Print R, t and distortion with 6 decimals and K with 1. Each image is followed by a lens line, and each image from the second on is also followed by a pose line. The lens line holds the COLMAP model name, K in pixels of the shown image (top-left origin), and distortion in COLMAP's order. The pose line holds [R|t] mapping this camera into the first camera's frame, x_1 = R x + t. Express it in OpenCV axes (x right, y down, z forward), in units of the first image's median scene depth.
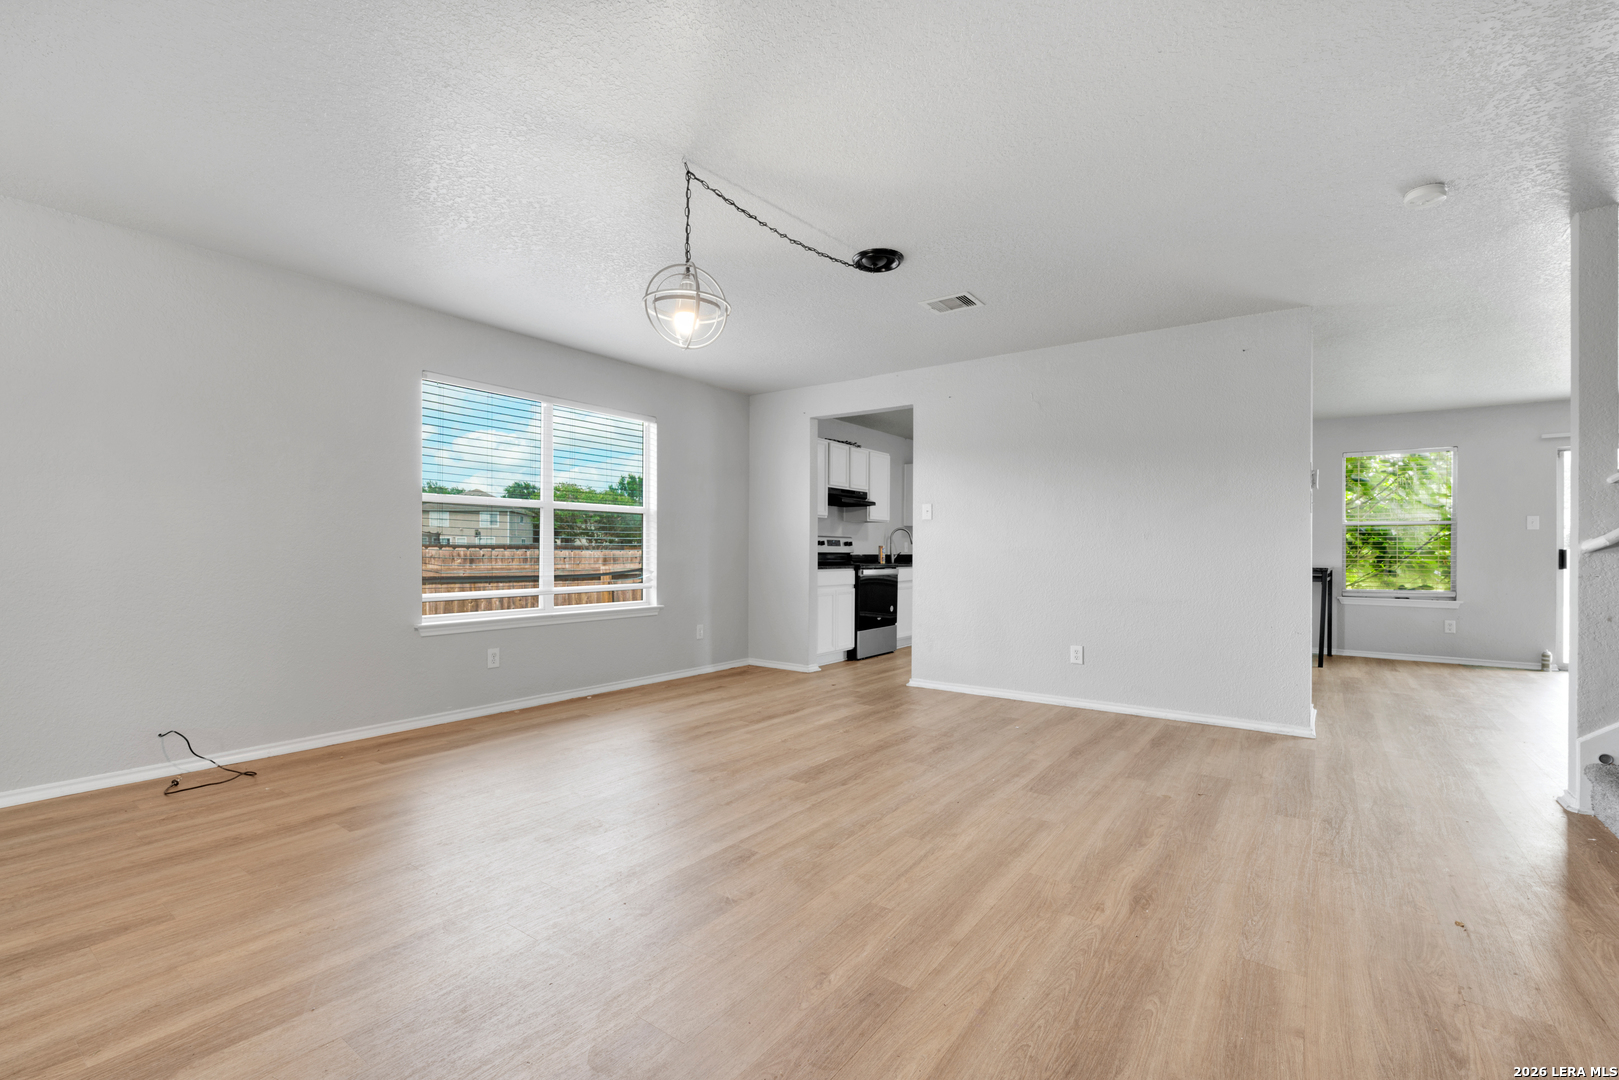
lens RADIAL K [[720.6, 0, 804.1], [0, 720.6, 543.3], [0, 0, 1]] dist [-0.001701, -0.000198]
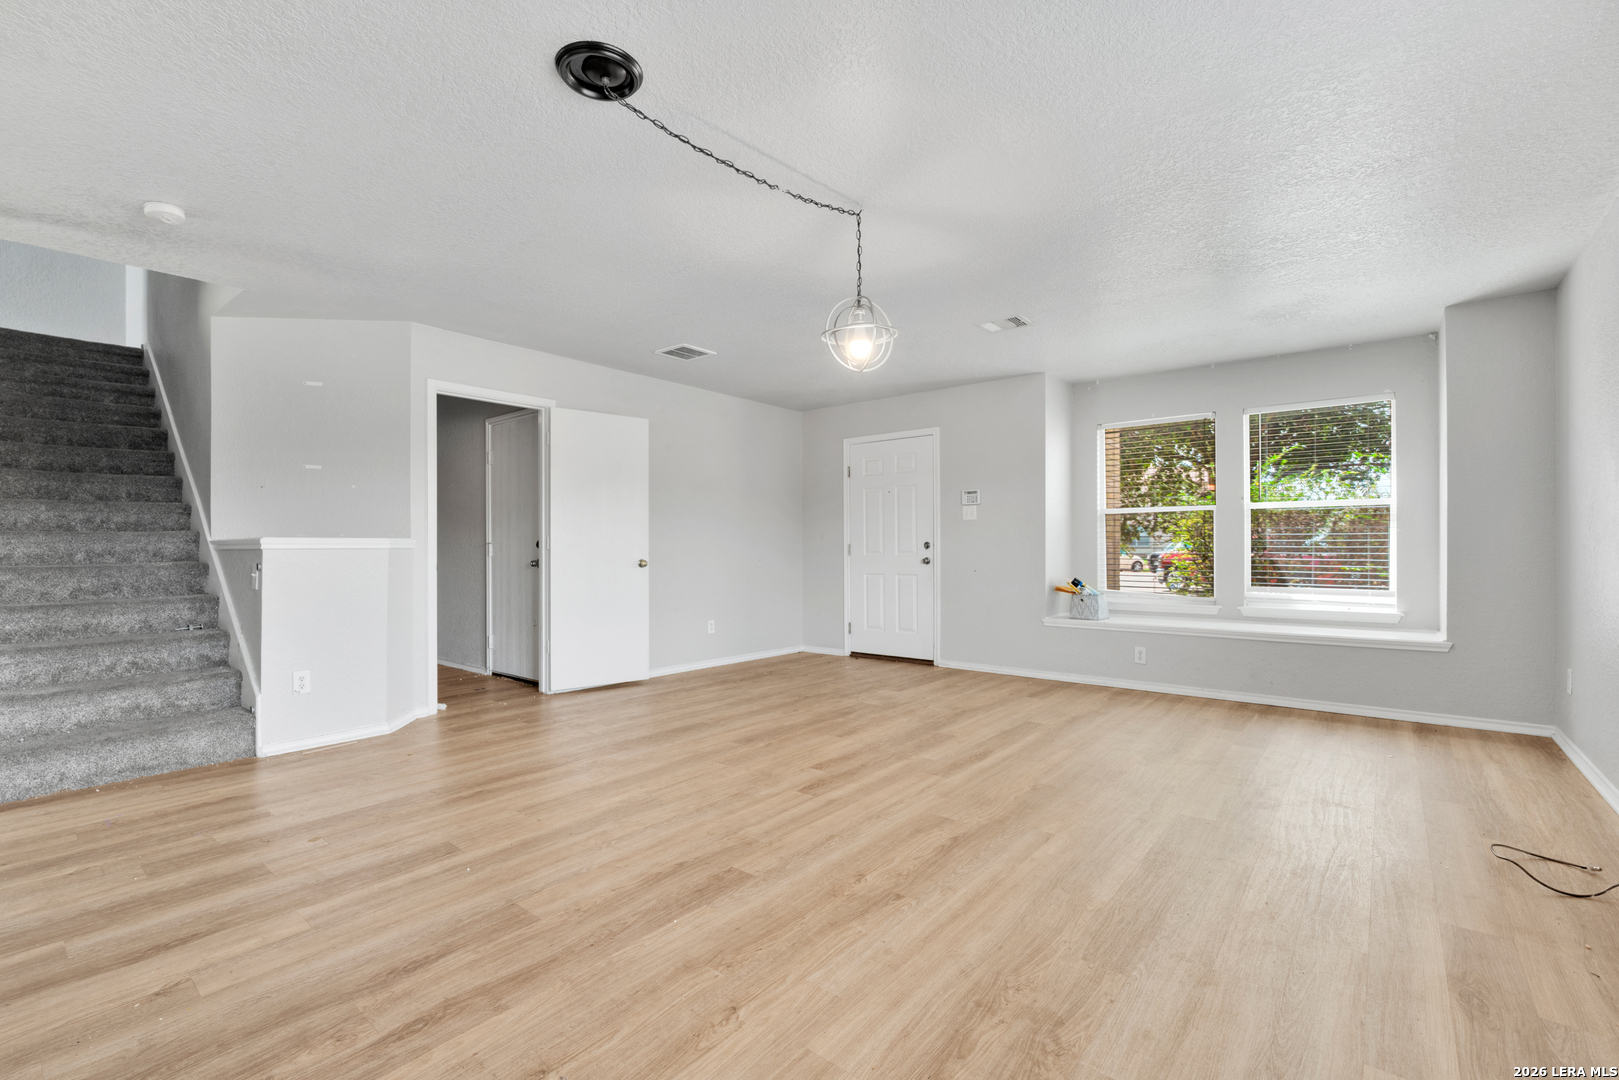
lens RADIAL K [[720.6, 0, 806.0], [0, 720.6, 545.4], [0, 0, 1]] dist [-0.001701, -0.000198]
pose [[-0.998473, 0.000477, 0.055248, -0.115327], [-0.000134, 0.999939, -0.011051, 0.014605], [-0.055250, -0.011041, -0.998412, 1.753442]]
